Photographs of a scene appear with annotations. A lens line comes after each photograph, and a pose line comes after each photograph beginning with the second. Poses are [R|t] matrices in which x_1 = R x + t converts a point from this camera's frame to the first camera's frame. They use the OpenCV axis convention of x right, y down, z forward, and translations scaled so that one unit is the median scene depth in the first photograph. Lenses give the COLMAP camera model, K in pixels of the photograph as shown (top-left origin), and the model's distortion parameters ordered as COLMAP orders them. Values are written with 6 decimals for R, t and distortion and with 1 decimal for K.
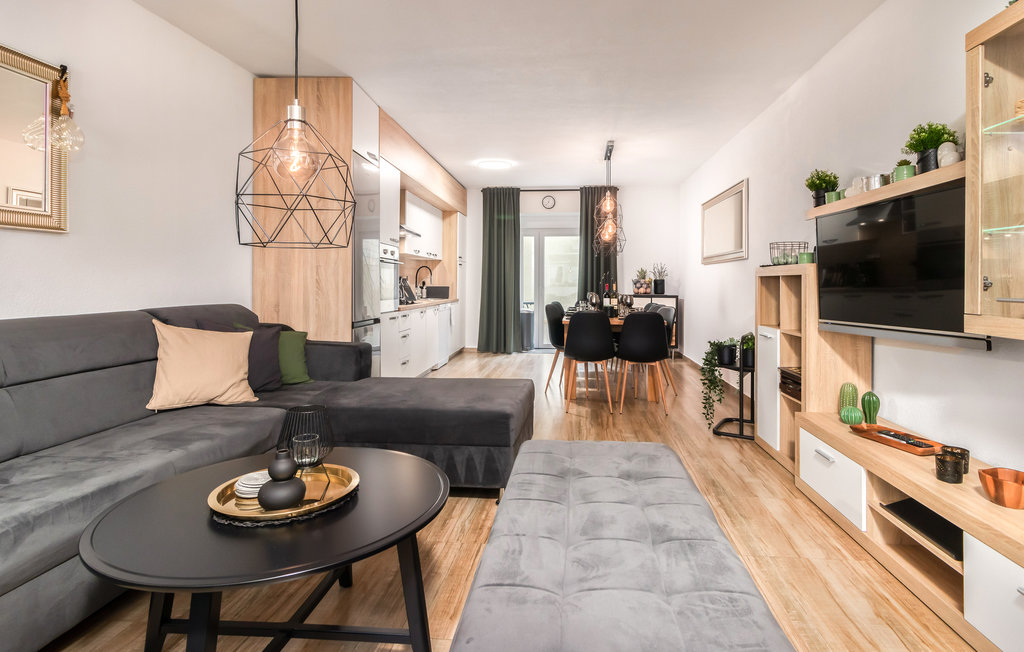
lens RADIAL K [[519.8, 0, 523.0], [0, 519.8, 280.1], [0, 0, 1]] dist [0.001148, 0.000340]
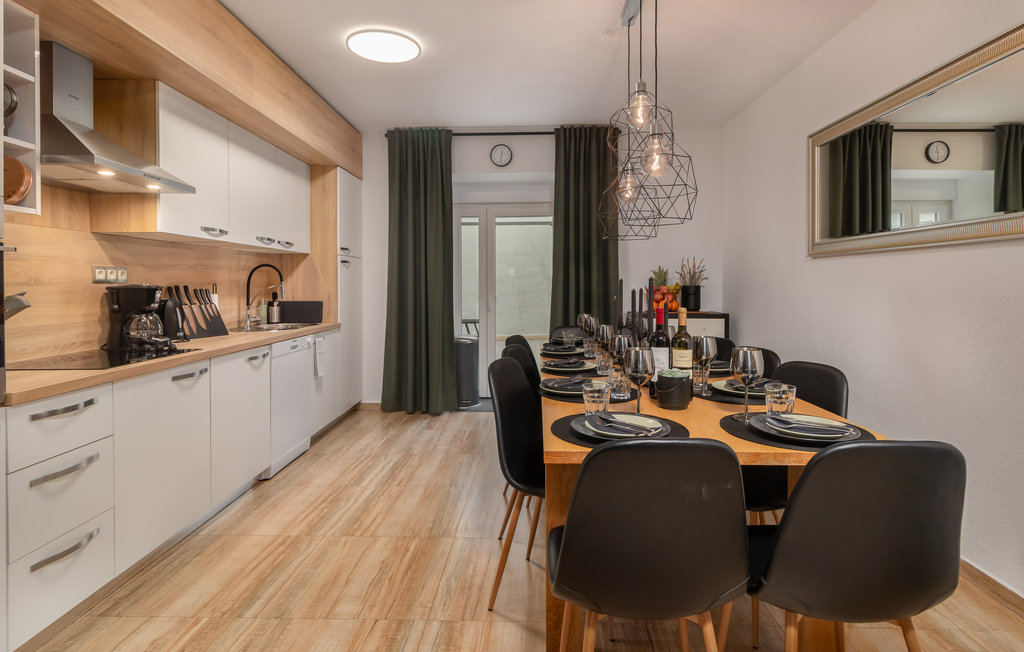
lens RADIAL K [[516.2, 0, 514.6], [0, 516.2, 287.2], [0, 0, 1]] dist [0.002527, 0.000546]
pose [[0.997555, -0.007758, 0.069454, 0.028239], [0.006991, 0.999912, 0.011272, -0.008587], [-0.069535, -0.010758, 0.997521, 0.506547]]
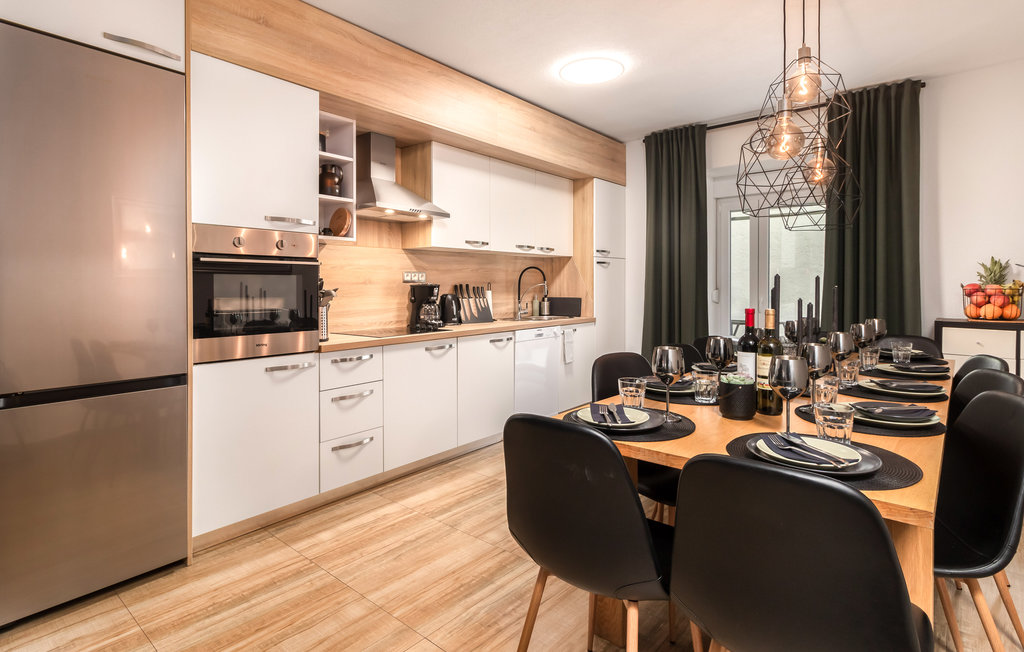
lens RADIAL K [[516.2, 0, 514.6], [0, 516.2, 287.2], [0, 0, 1]] dist [0.002527, 0.000546]
pose [[0.822332, -0.004318, -0.568991, 0.173667], [0.010711, 0.999912, 0.007891, -0.007528], [0.568907, -0.012583, 0.822306, 0.506453]]
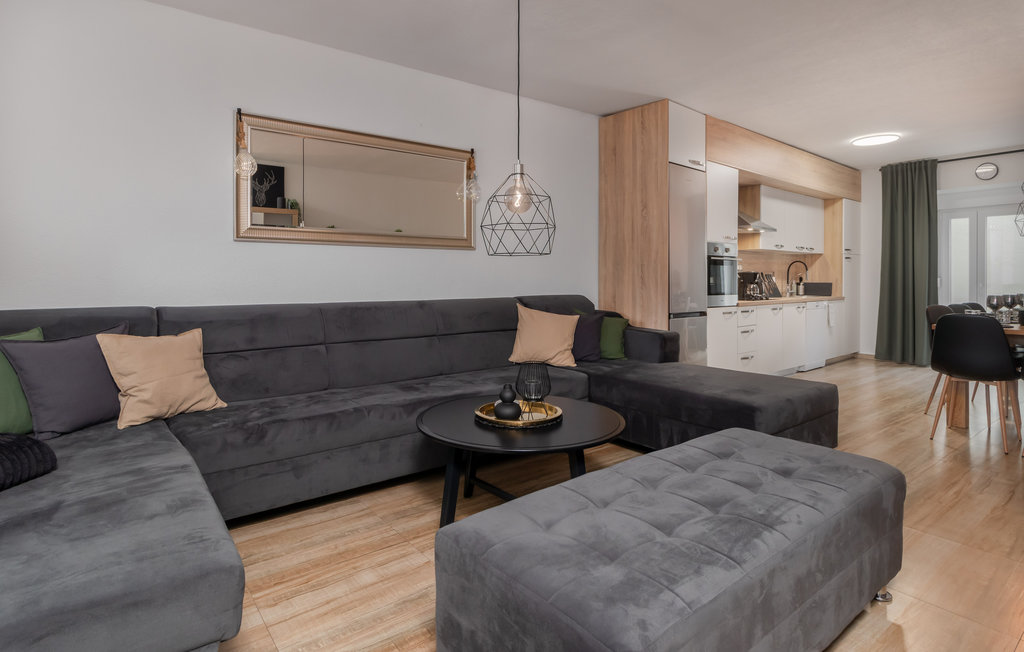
lens RADIAL K [[513.9, 0, 512.2], [0, 513.9, 279.6], [0, 0, 1]] dist [-0.003354, -0.000493]
pose [[0.684802, -0.001409, -0.728727, 0.146489], [0.005904, 0.999976, 0.003614, 0.000403], [0.728705, -0.006777, 0.684794, -0.013420]]
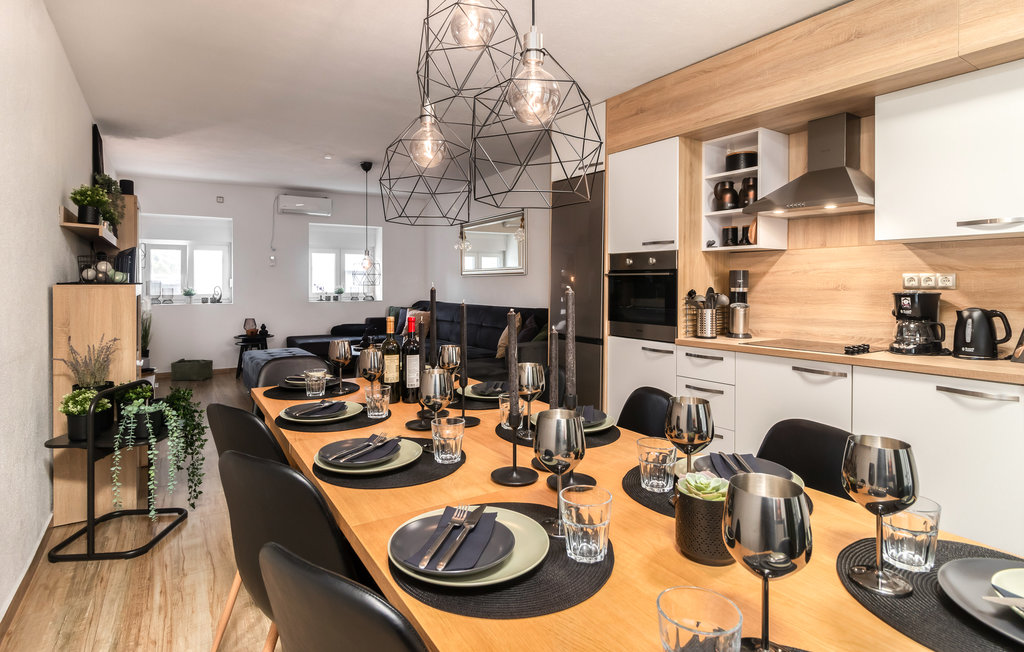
lens RADIAL K [[516.2, 0, 514.6], [0, 516.2, 287.2], [0, 0, 1]] dist [0.002527, 0.000546]
pose [[-0.770622, 0.000206, -0.637293, 0.263088], [0.000656, 1.000000, -0.000470, -0.010941], [0.637293, -0.000780, -0.770622, 1.033747]]
